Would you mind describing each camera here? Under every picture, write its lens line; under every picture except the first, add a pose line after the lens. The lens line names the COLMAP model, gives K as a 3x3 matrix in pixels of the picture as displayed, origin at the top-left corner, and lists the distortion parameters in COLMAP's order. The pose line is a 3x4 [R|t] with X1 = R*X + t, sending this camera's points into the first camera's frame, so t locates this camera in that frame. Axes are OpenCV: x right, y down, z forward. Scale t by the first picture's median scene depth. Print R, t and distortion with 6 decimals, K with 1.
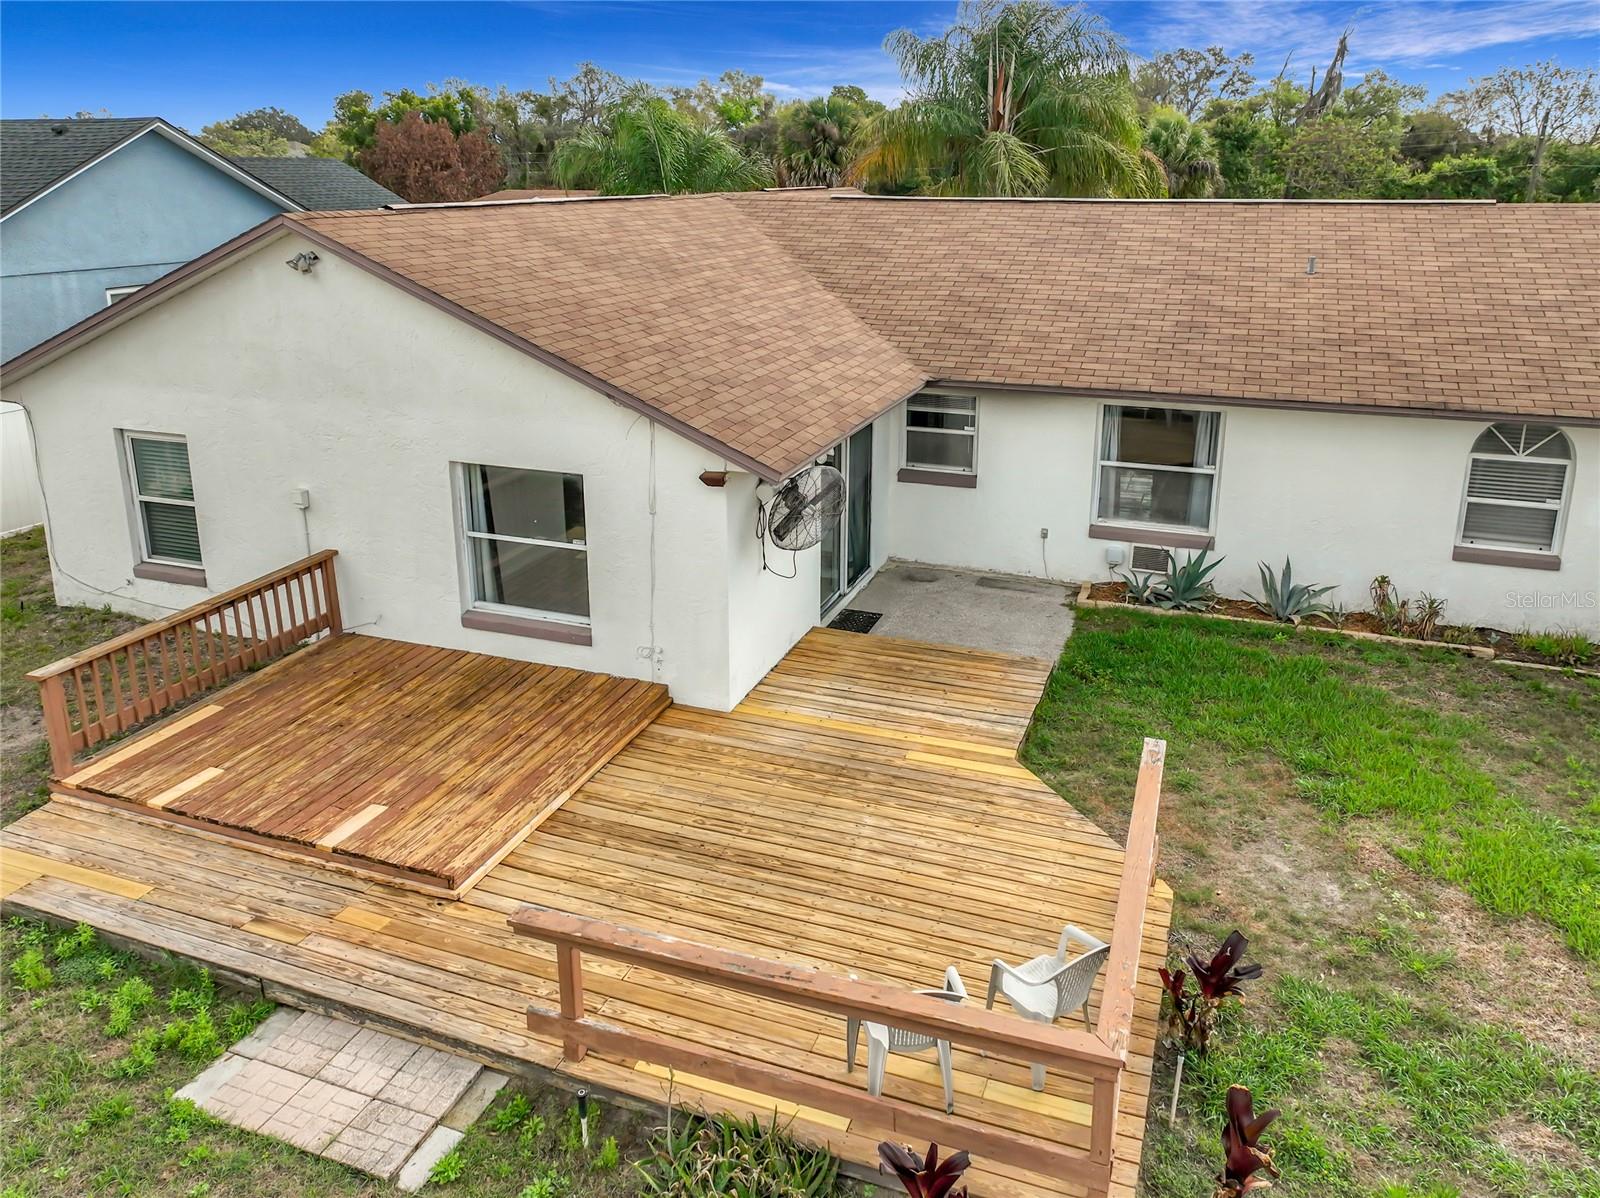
lens RADIAL K [[1183.0, 0, 791.8], [0, 1183.0, 501.1], [0, 0, 1]] dist [0.005723, 0.006185]
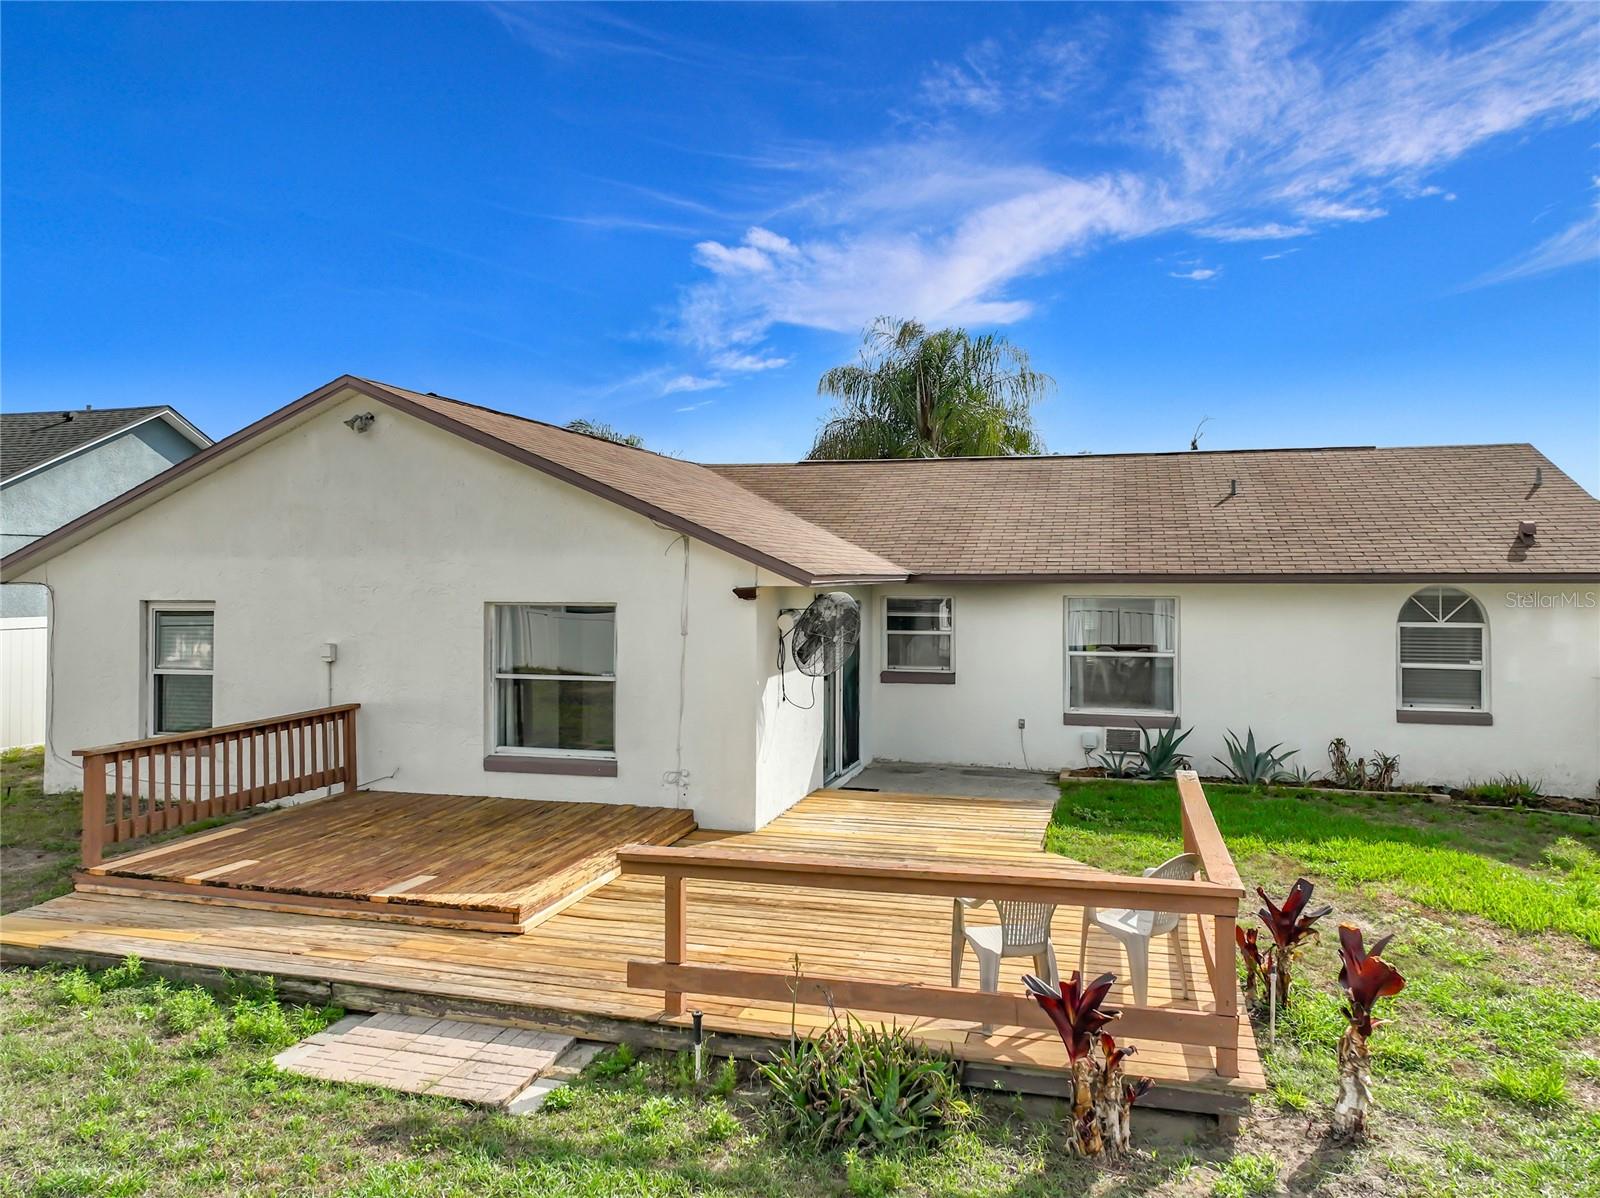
lens RADIAL K [[1146.8, 0, 795.8], [0, 1146.8, 572.9], [0, 0, 1]] dist [0.005658, 0.001324]
pose [[0.996756, -0.000507, 0.080484, -0.089561], [0.022022, 0.963540, -0.266657, 0.209006], [-0.077415, 0.267564, 0.960425, -0.012057]]
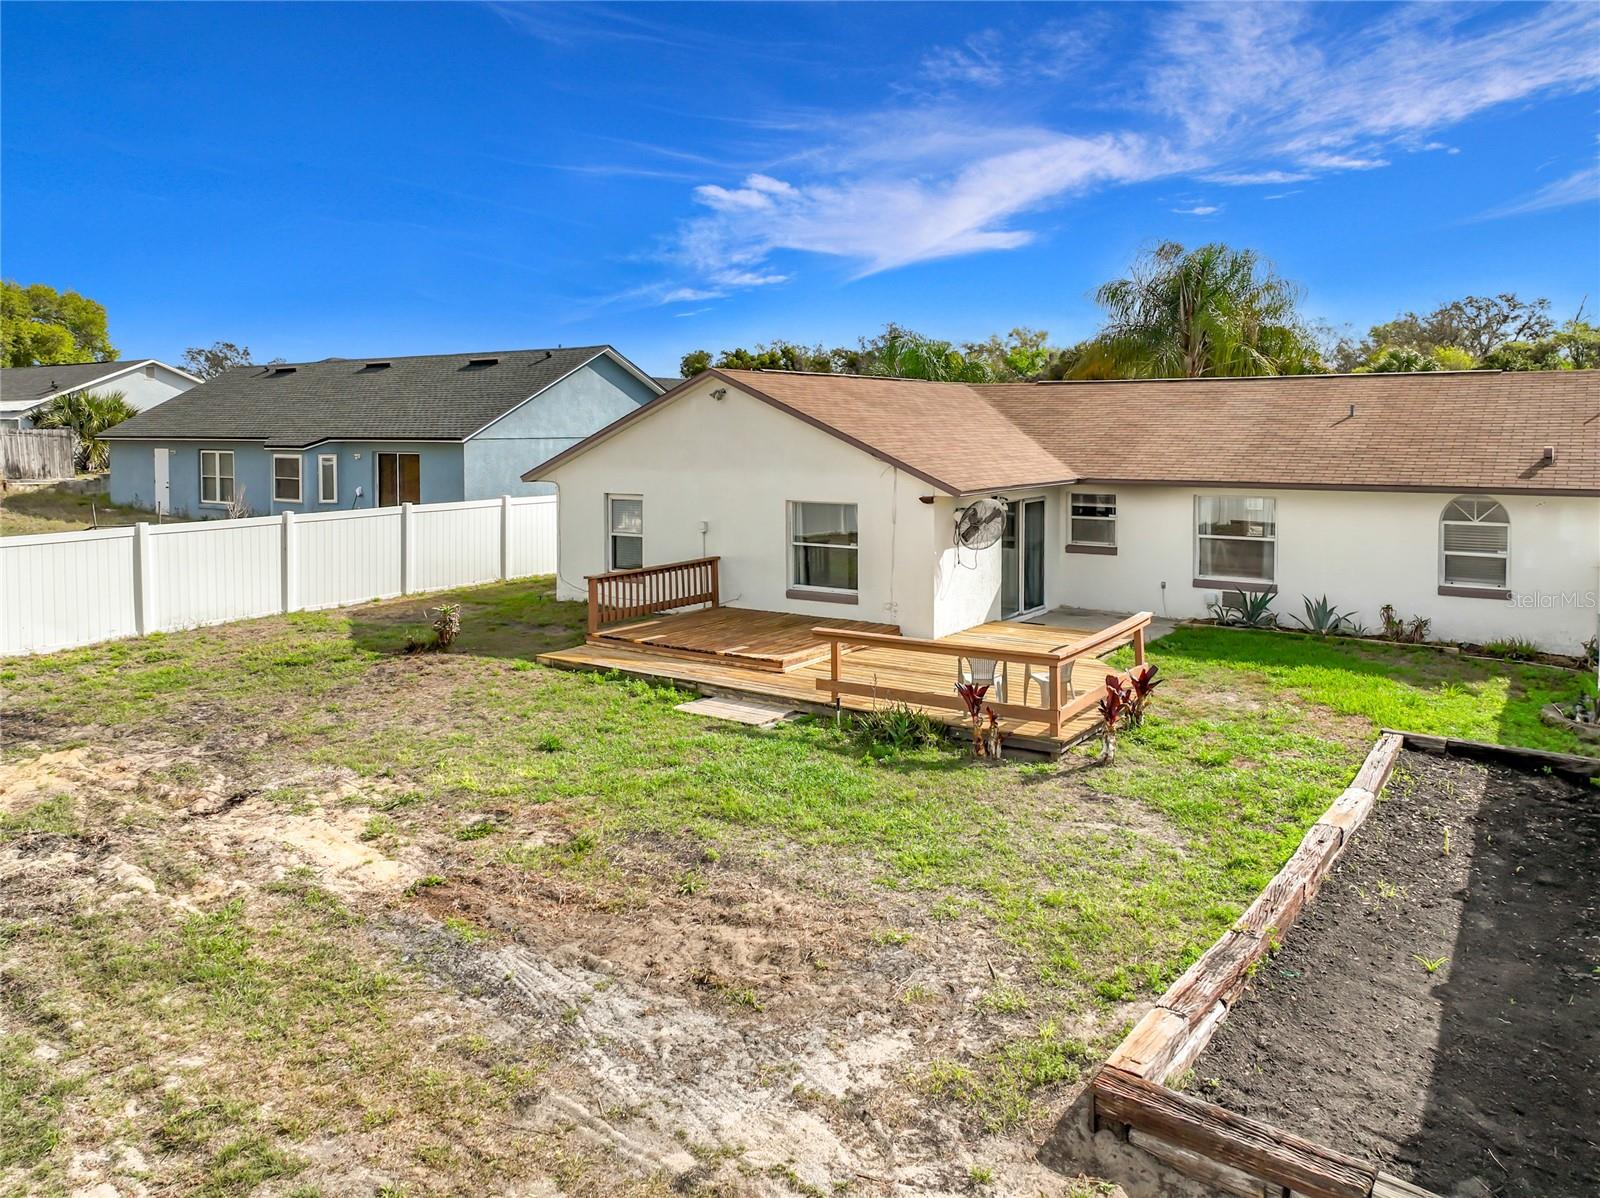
lens RADIAL K [[1155.0, 0, 799.4], [0, 1155.0, 502.3], [0, 0, 1]] dist [0.002021, 0.003490]
pose [[0.970431, 0.012323, -0.241066, 0.148326], [-0.060807, 0.978969, -0.194739, 0.295659], [0.233596, 0.203639, 0.950770, -0.637643]]
